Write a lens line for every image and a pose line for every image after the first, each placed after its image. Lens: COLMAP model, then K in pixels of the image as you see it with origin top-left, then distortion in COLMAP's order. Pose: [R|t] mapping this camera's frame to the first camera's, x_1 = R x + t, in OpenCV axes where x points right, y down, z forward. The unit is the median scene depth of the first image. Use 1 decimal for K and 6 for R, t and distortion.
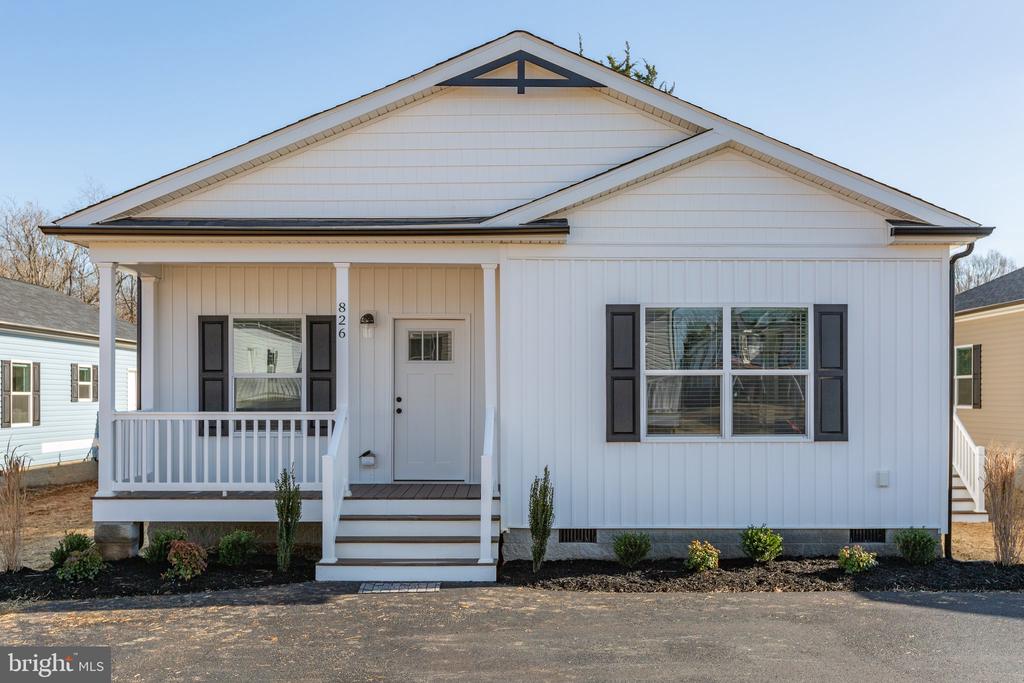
lens RADIAL K [[961.9, 0, 510.7], [0, 961.9, 404.0], [0, 0, 1]] dist [0.000815, -0.008788]
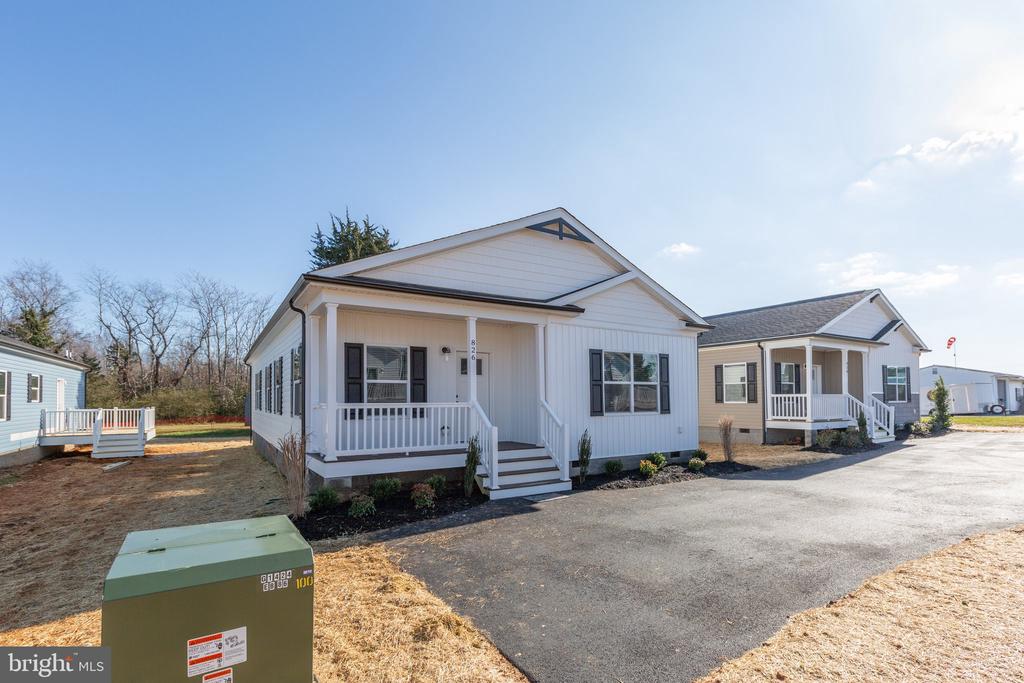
lens RADIAL K [[476.8, 0, 506.1], [0, 476.8, 386.3], [0, 0, 1]] dist [0.000549, 0.000190]
pose [[0.852599, 0.011657, 0.522436, -0.574240], [0.008035, 0.999341, -0.035411, 0.010411], [-0.522504, 0.034389, 0.851943, 0.231691]]
